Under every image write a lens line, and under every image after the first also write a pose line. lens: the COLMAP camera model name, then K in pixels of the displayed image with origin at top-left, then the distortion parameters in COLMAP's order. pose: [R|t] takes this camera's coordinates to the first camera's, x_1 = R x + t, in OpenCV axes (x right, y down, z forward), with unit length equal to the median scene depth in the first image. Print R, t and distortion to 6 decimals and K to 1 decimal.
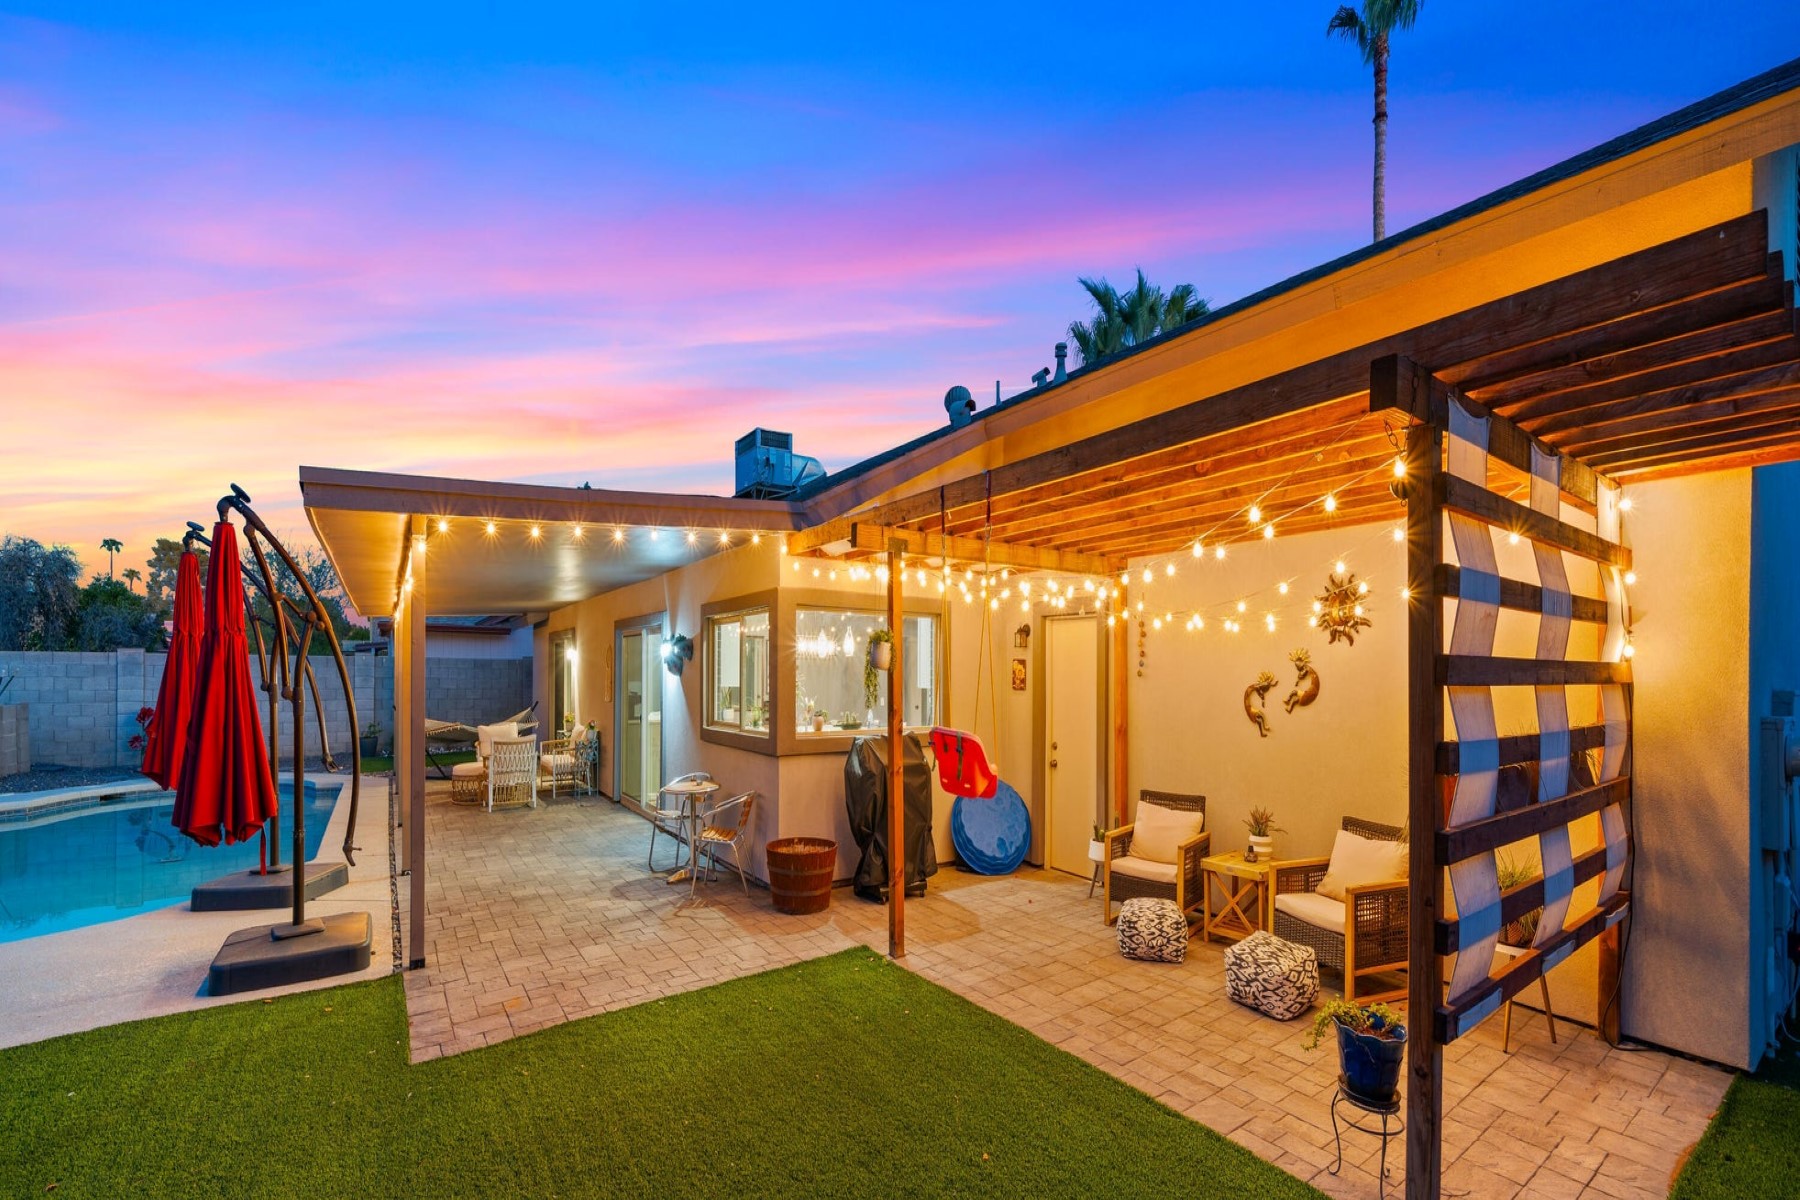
lens RADIAL K [[693.4, 0, 909.8], [0, 693.4, 669.0], [0, 0, 1]] dist [0.002652, 0.000219]
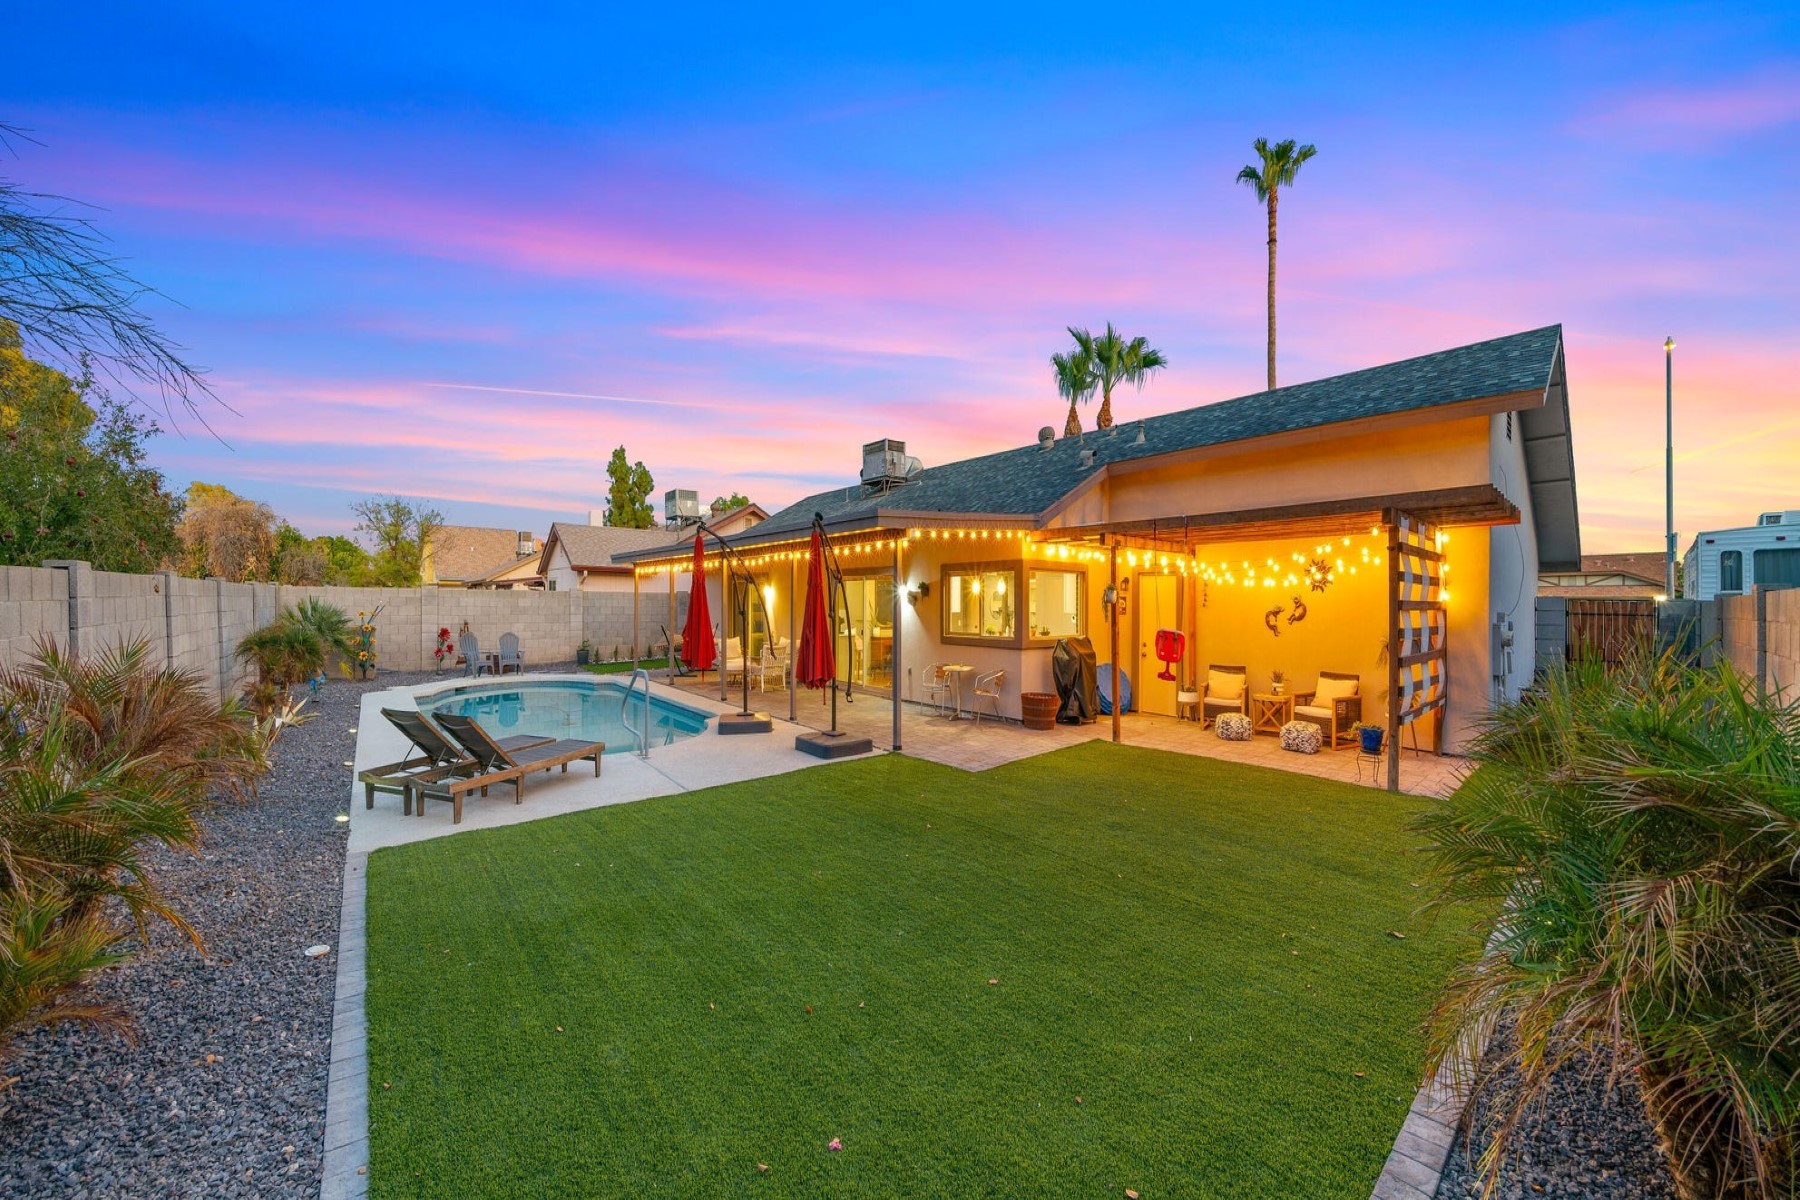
lens RADIAL K [[588.5, 0, 900.0], [0, 588.5, 600.0], [0, 0, 1]] dist [-0.000360, -0.000004]
pose [[0.995630, 0.001840, 0.093369, -0.661721], [-0.001951, 0.999997, 0.001100, -0.007871], [-0.093366, -0.001277, 0.995631, -0.546347]]
